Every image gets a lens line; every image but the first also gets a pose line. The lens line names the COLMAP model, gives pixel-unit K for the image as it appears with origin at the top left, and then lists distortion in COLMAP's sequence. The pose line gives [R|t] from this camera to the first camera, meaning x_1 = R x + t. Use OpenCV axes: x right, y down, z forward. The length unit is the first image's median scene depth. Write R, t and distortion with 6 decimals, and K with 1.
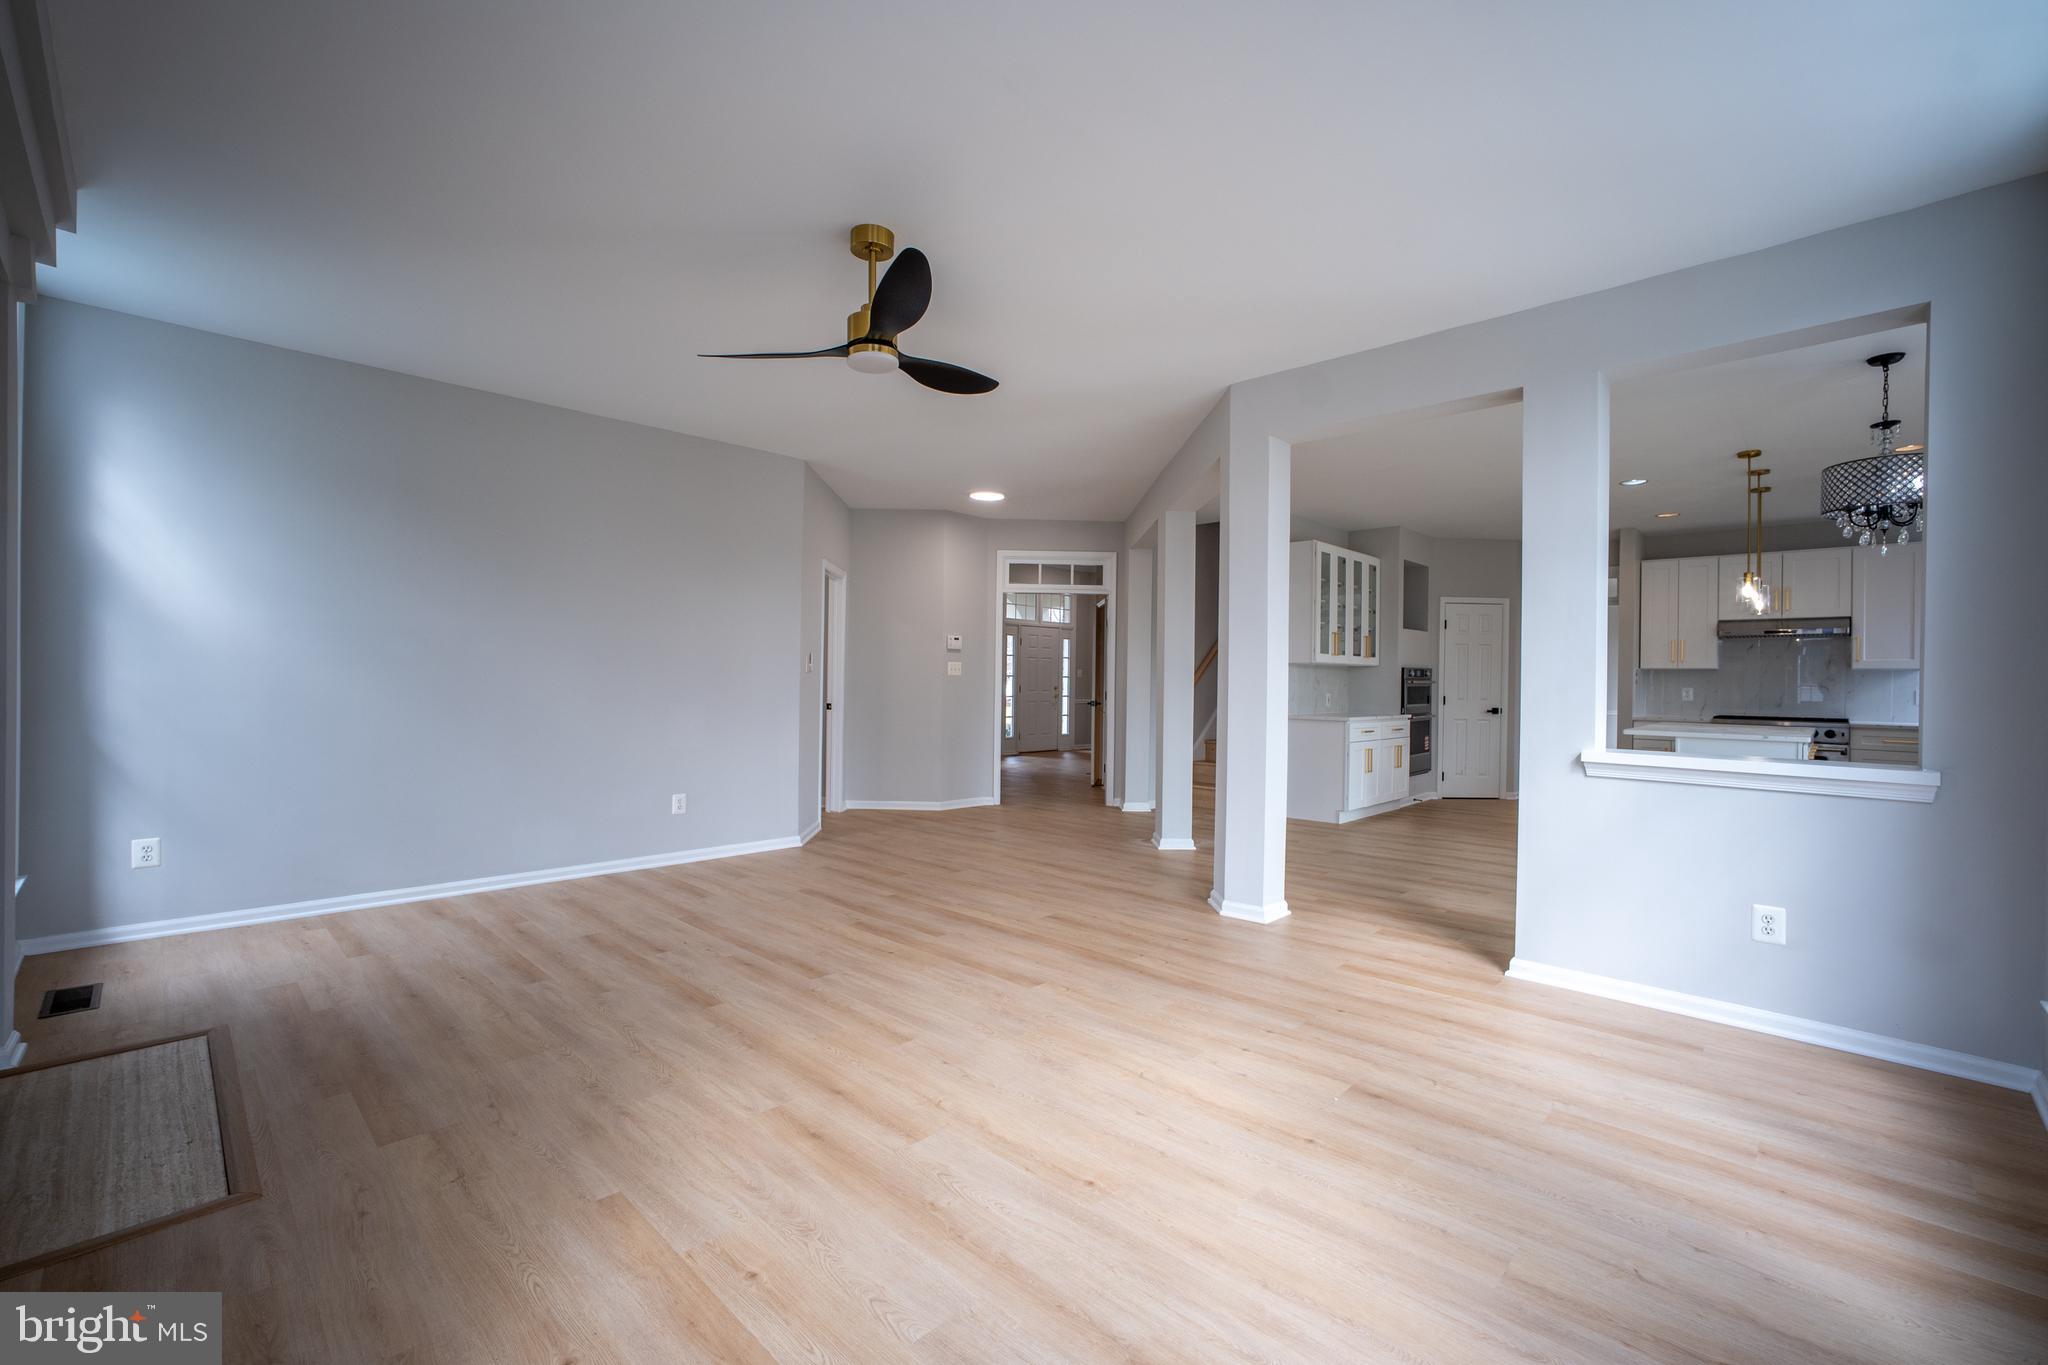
lens RADIAL K [[862.4, 0, 1026.9], [0, 862.4, 680.6], [0, 0, 1]] dist [-0.045600, 0.020943]
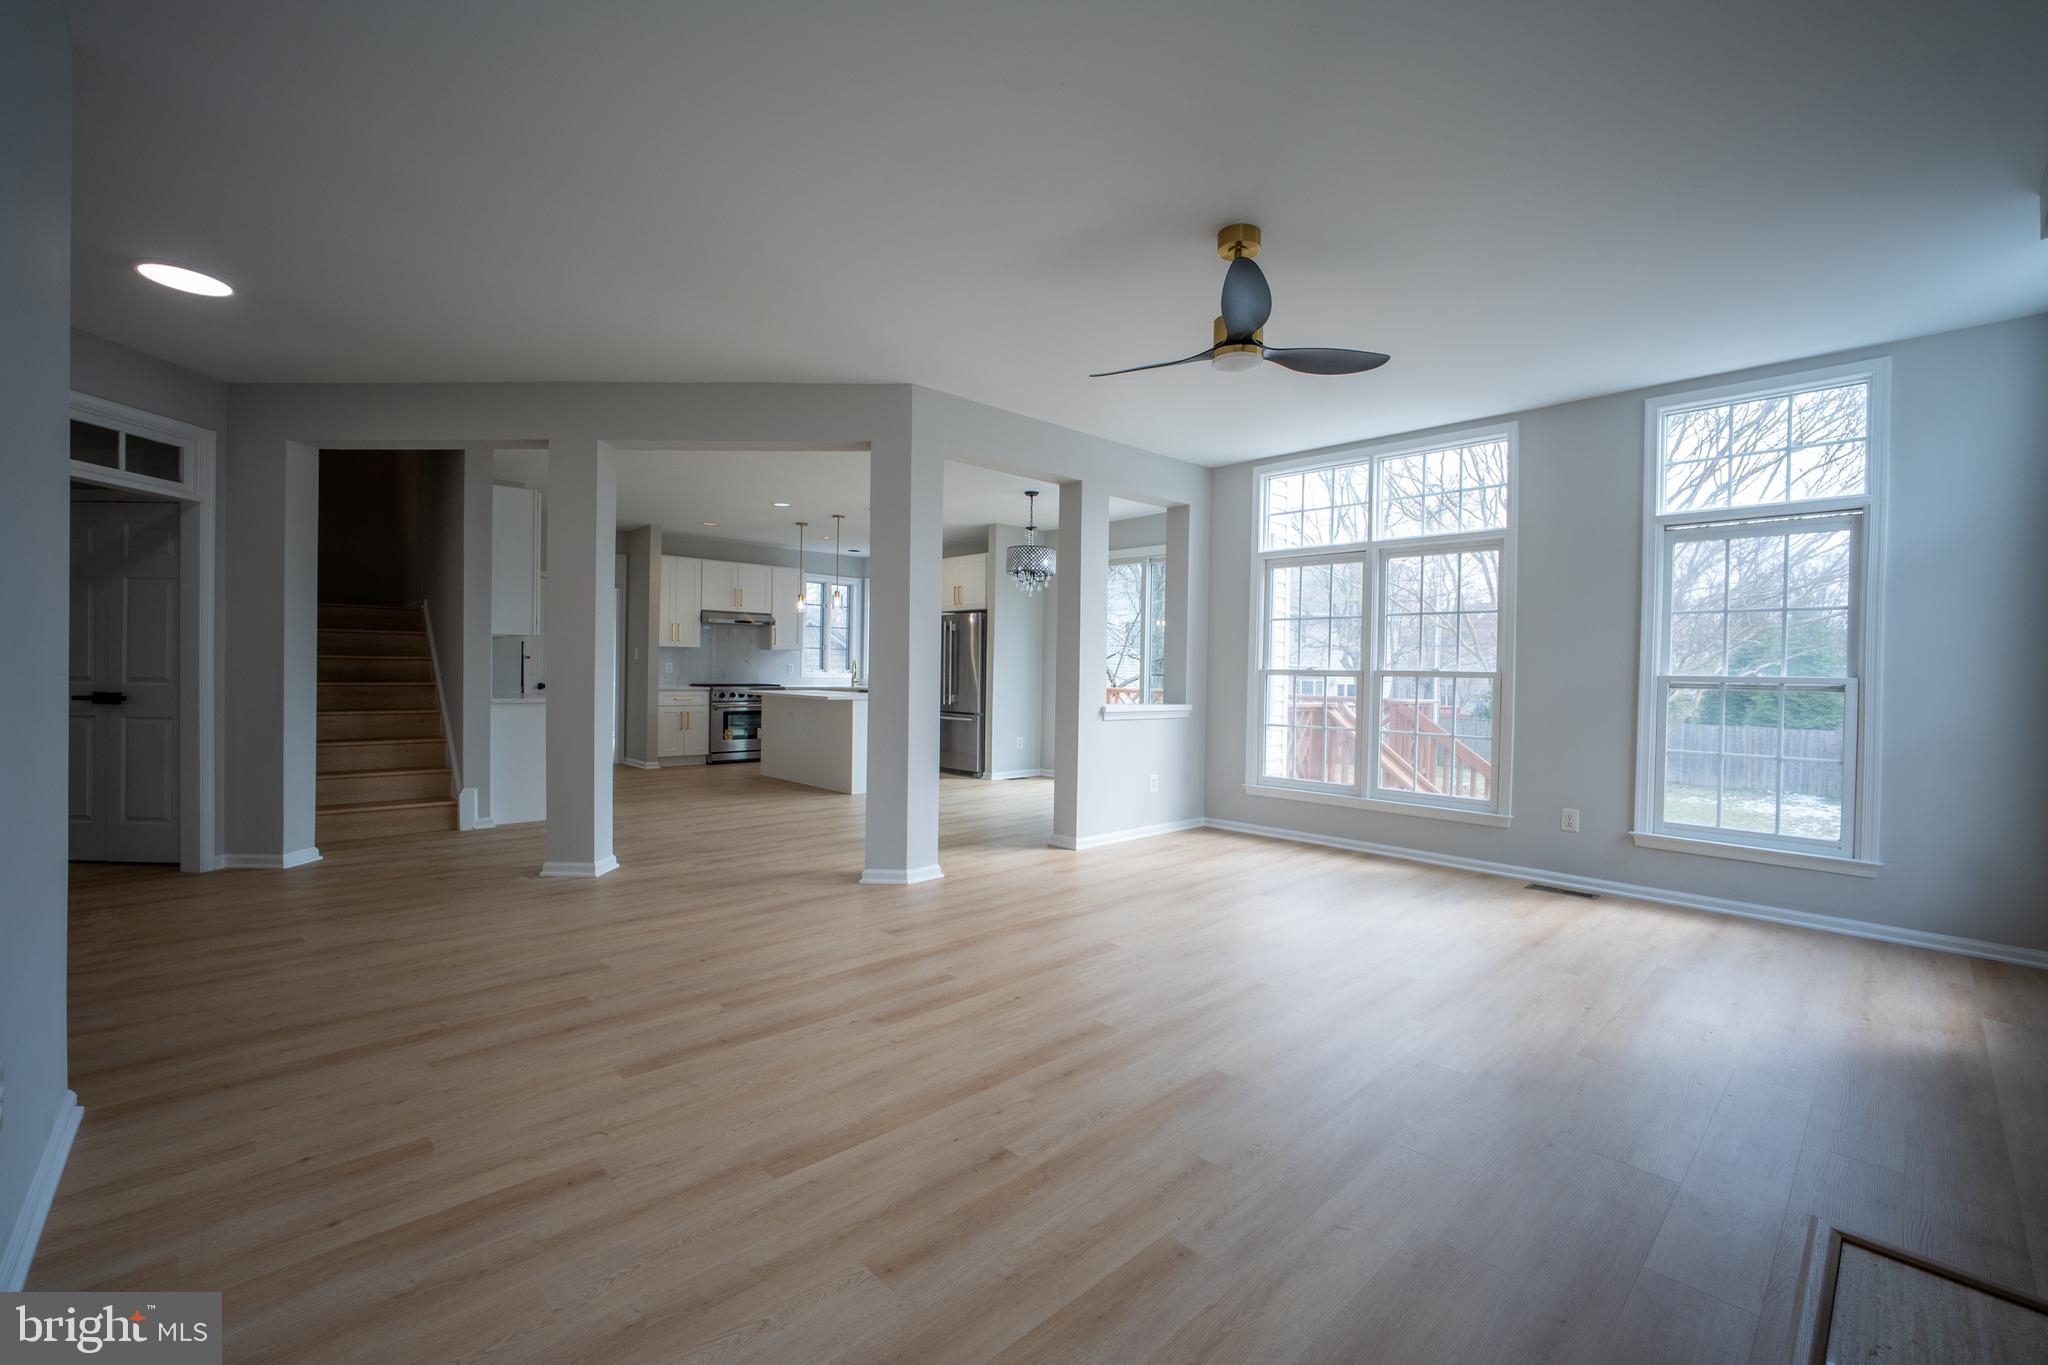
lens RADIAL K [[862.4, 0, 1026.9], [0, 862.4, 680.6], [0, 0, 1]] dist [-0.045600, 0.020943]
pose [[0.047770, -0.024515, 0.998558, -0.930868], [-0.014510, 0.999576, 0.025234, -0.008850], [-0.998753, -0.015695, 0.047394, 0.913317]]
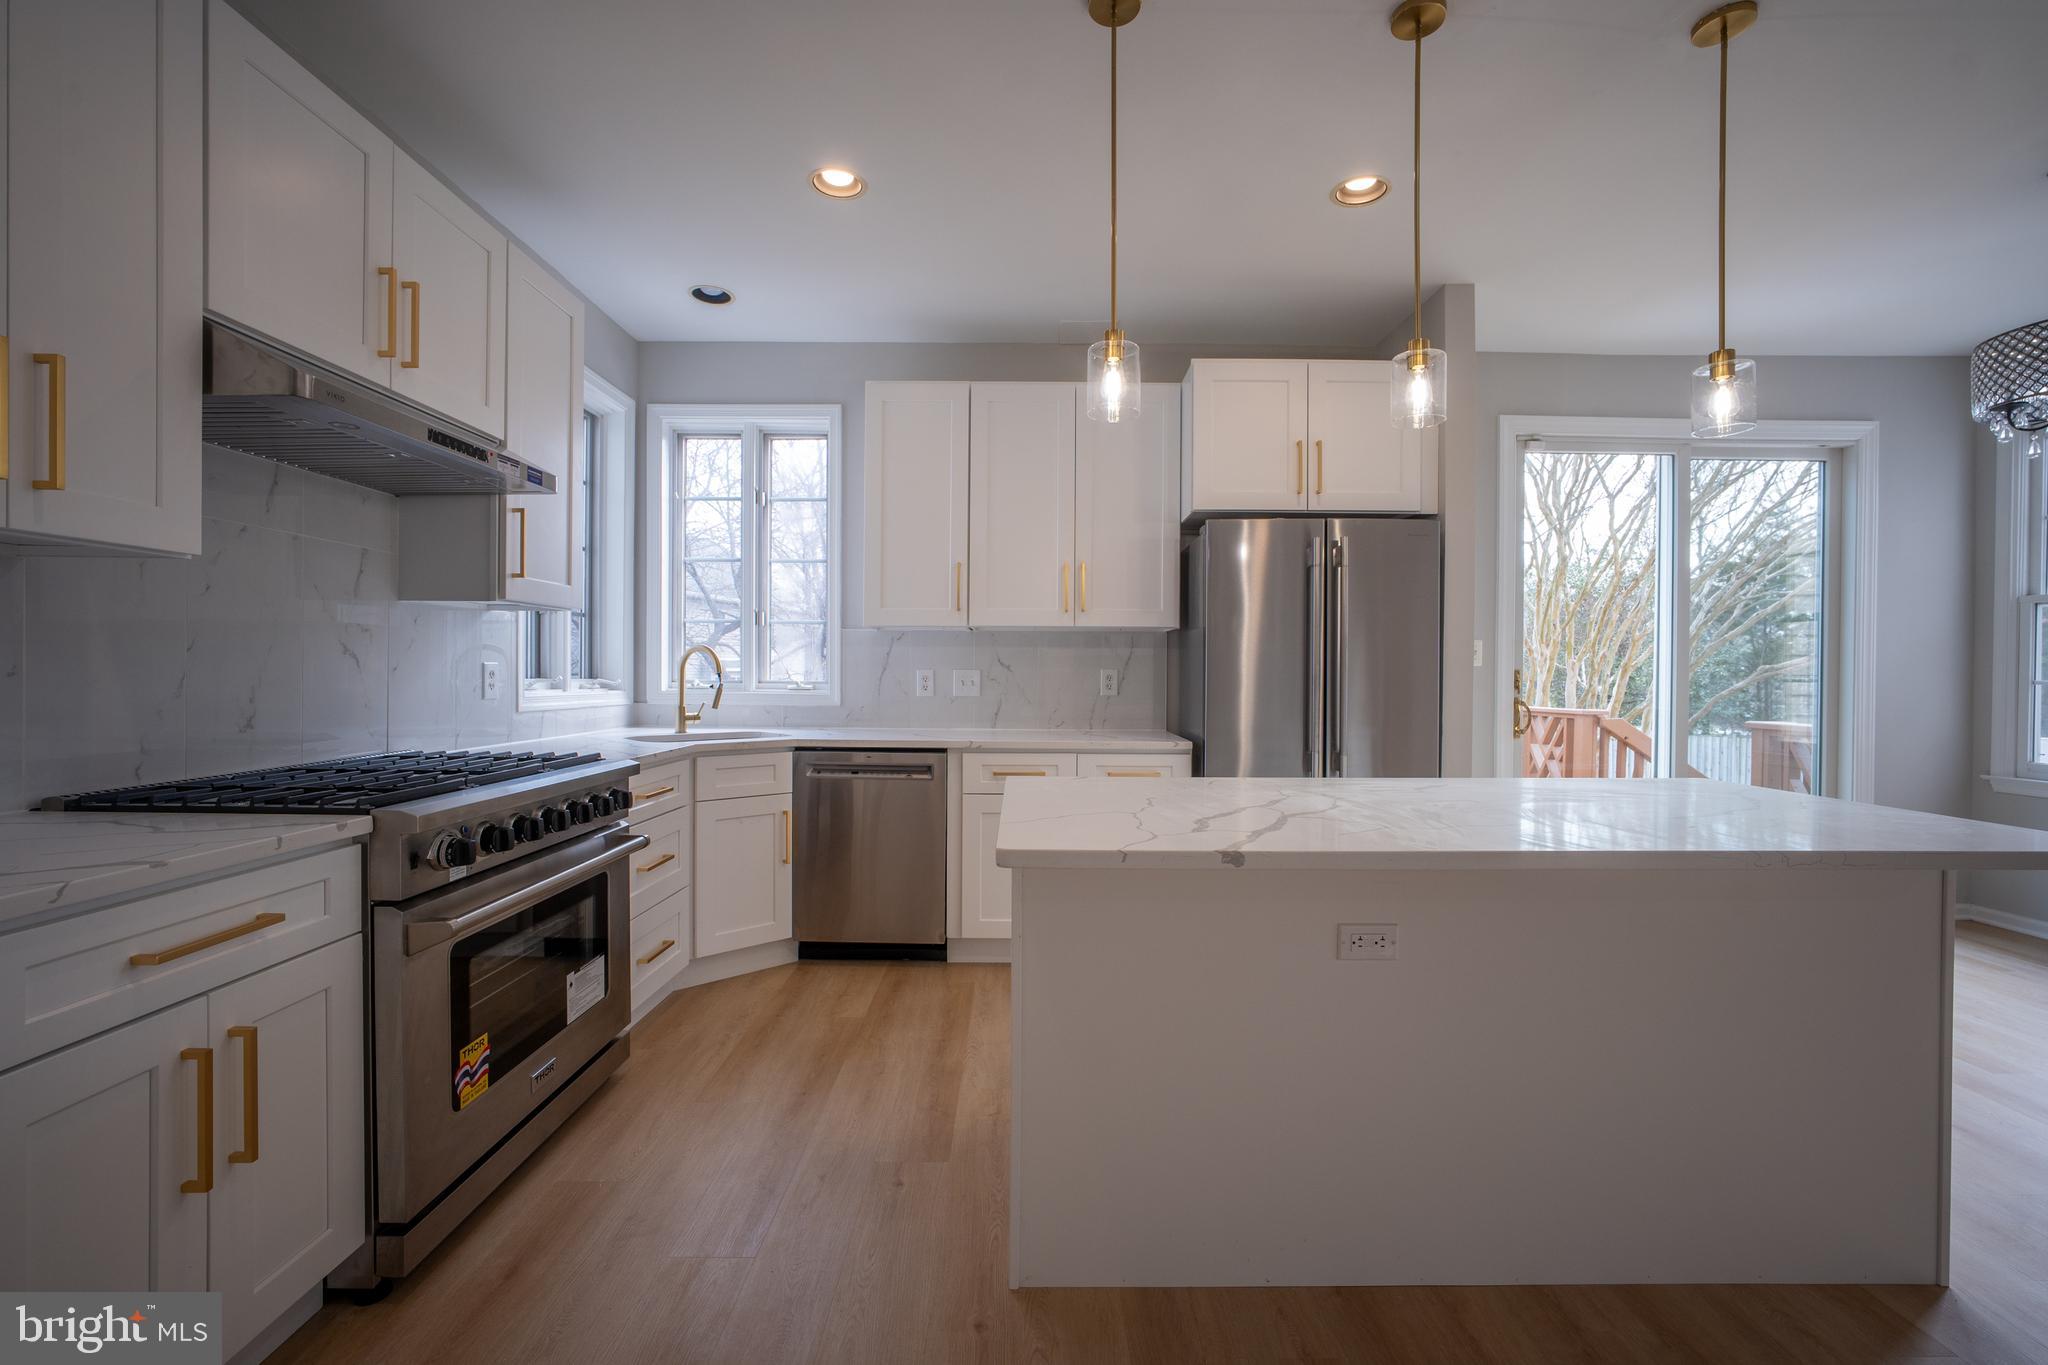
lens RADIAL K [[862.4, 0, 1026.9], [0, 862.4, 680.6], [0, 0, 1]] dist [-0.045600, 0.020943]
pose [[-0.694164, -0.023018, 0.719449, 1.111688], [-0.013755, 0.999730, 0.018713, 0.016177], [-0.719686, 0.003094, -0.694293, 2.043181]]
